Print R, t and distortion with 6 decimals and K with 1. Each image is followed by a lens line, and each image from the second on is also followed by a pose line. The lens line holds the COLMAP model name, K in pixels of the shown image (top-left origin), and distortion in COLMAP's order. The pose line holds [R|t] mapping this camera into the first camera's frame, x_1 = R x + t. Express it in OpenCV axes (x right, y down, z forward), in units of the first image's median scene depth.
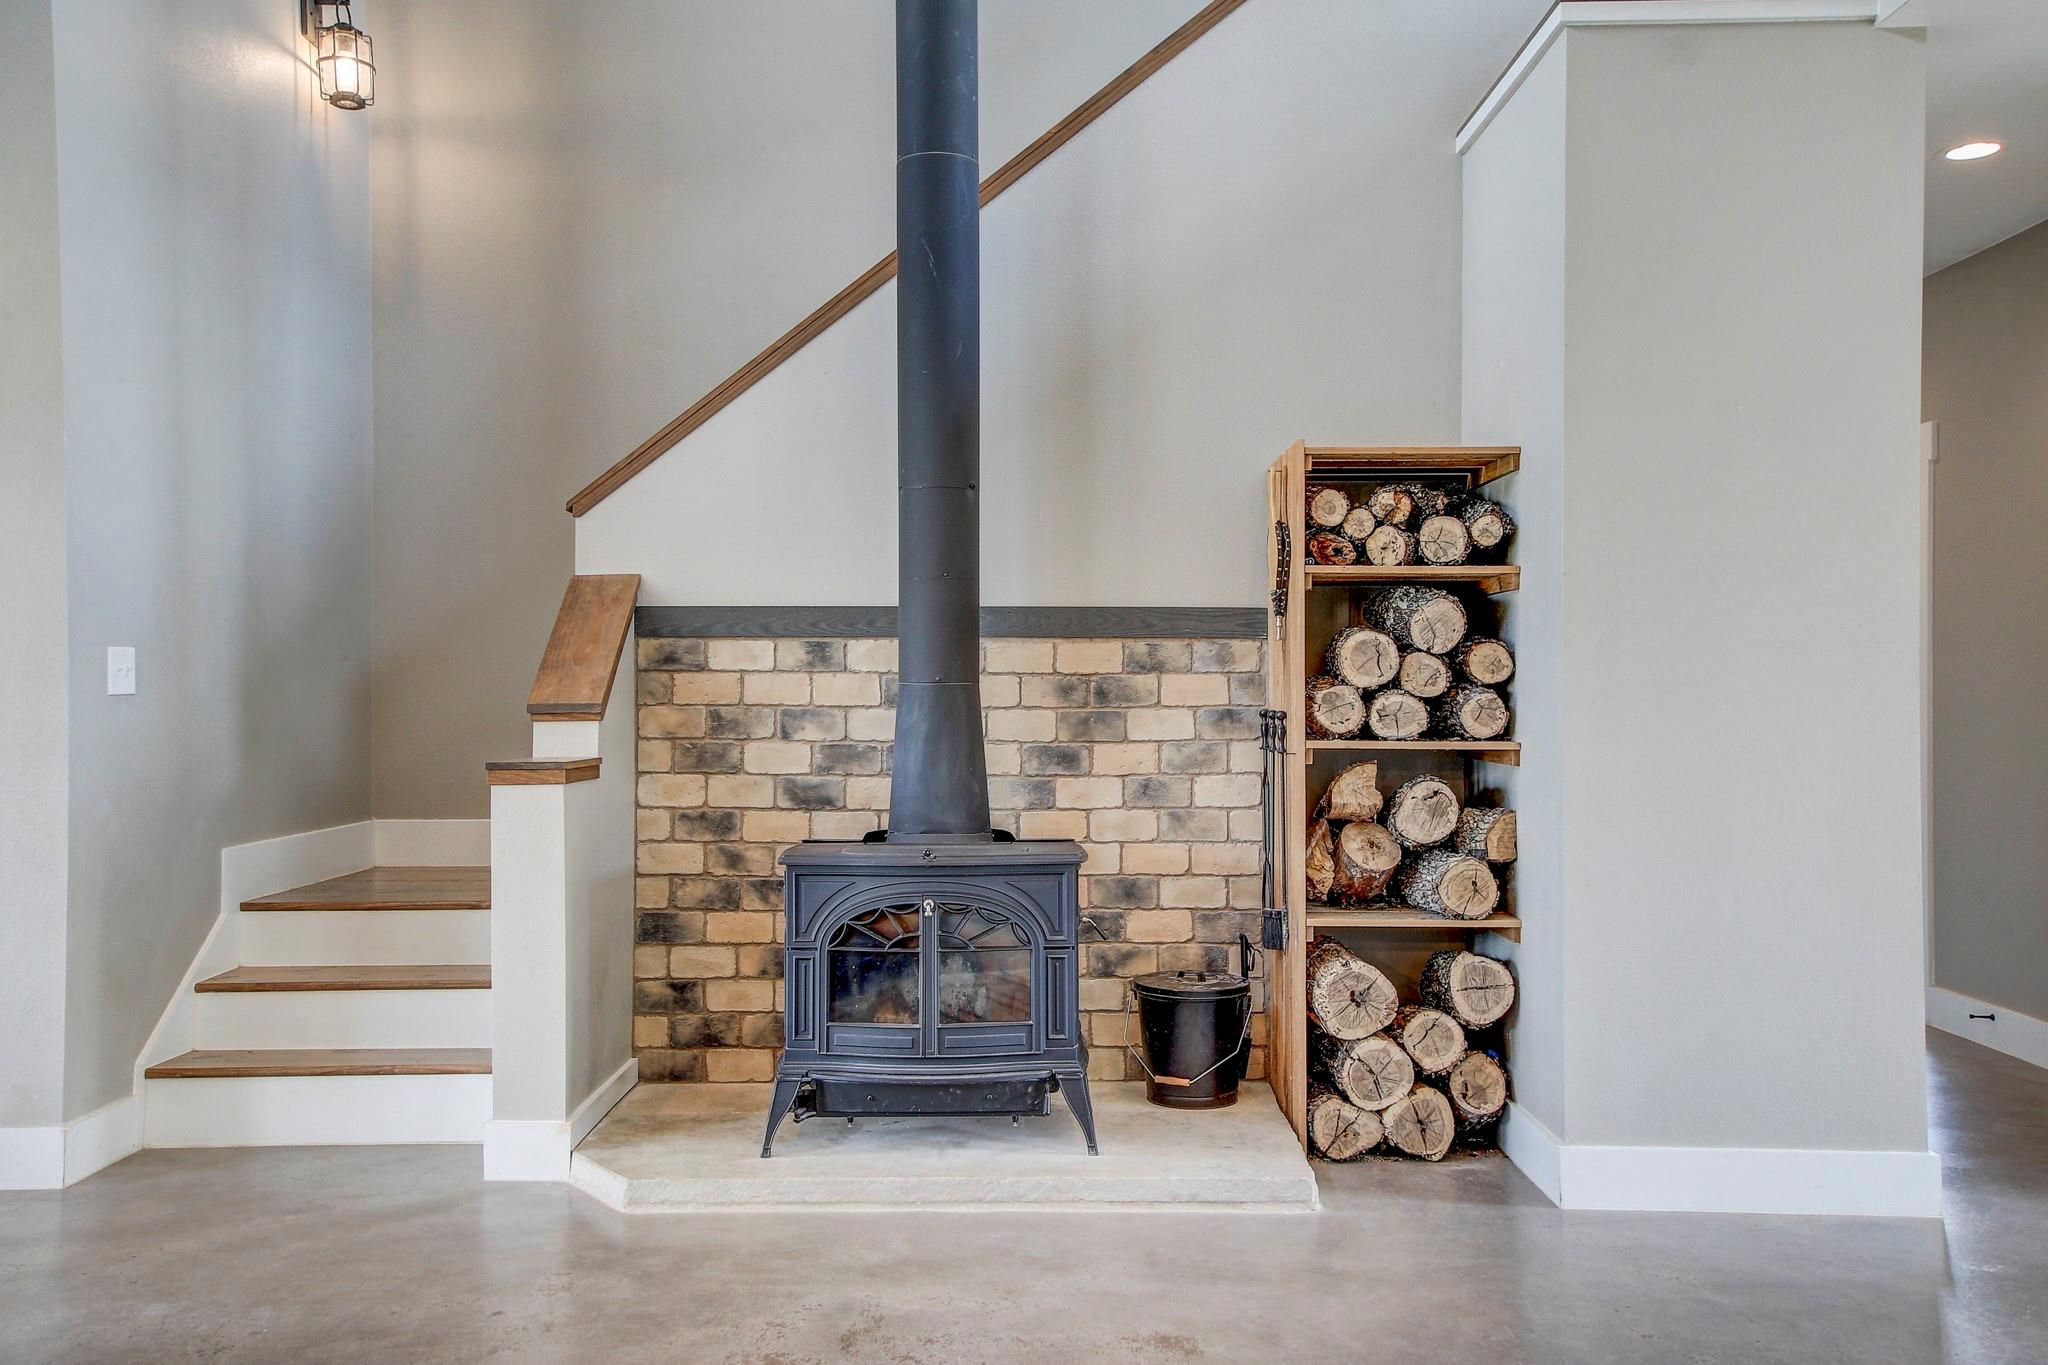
lens RADIAL K [[1817.5, 0, 1019.2], [0, 1817.5, 685.7], [0, 0, 1]] dist [0.059480, 0.001195]
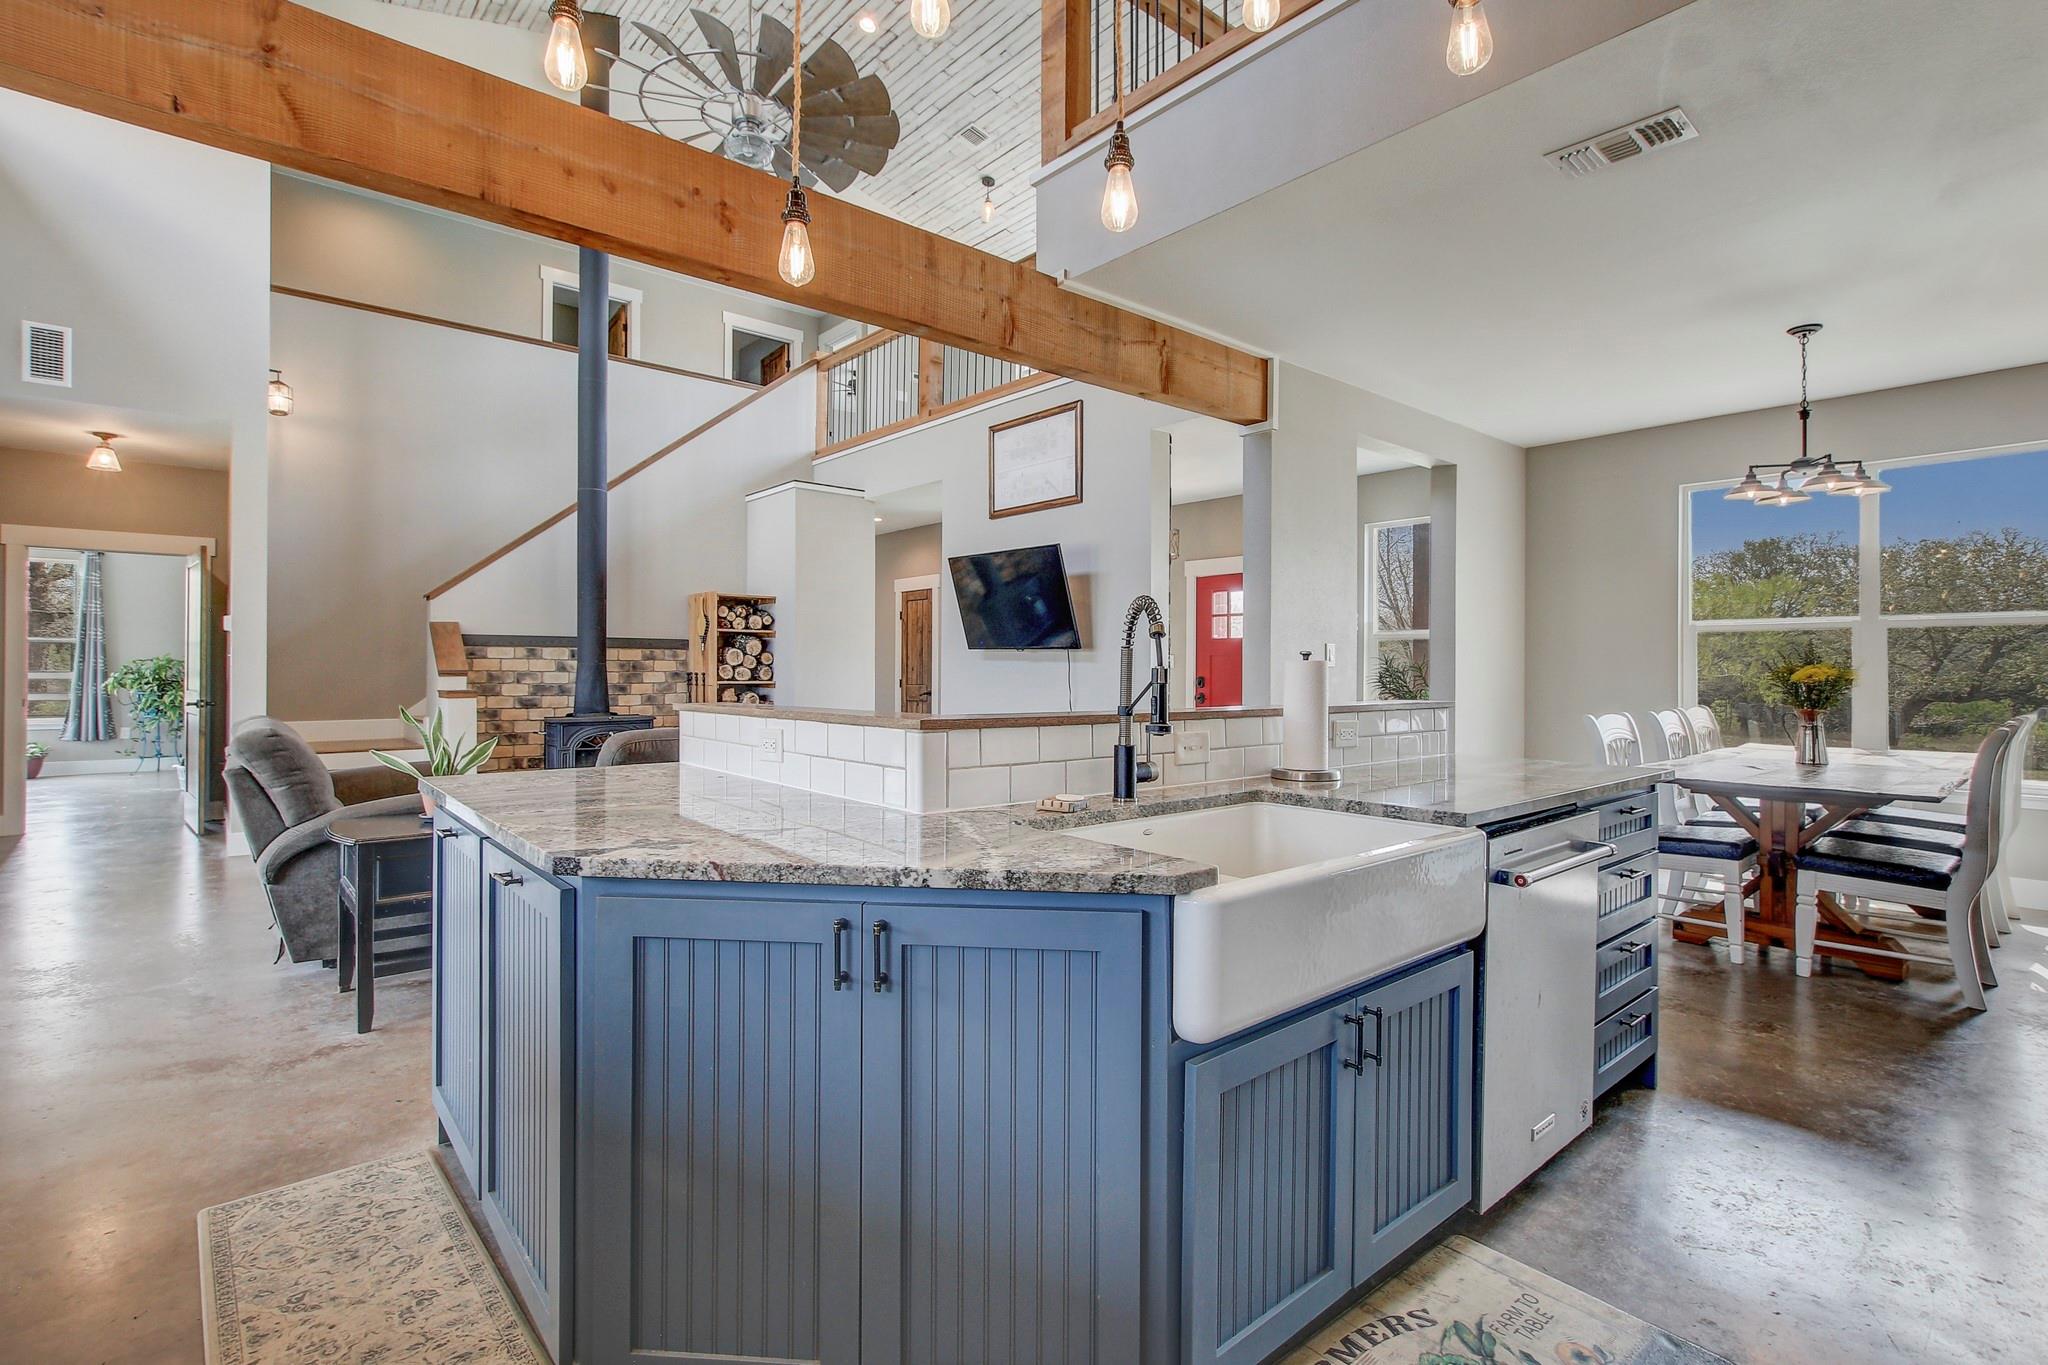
lens RADIAL K [[963.4, 0, 1021.7], [0, 963.4, 673.7], [0, 0, 1]] dist [0.000209, 0.000002]
pose [[0.746516, -0.002045, 0.665365, -0.557310], [-0.004771, 0.999953, 0.008426, -0.001304], [-0.665351, -0.009465, 0.746471, -0.638256]]
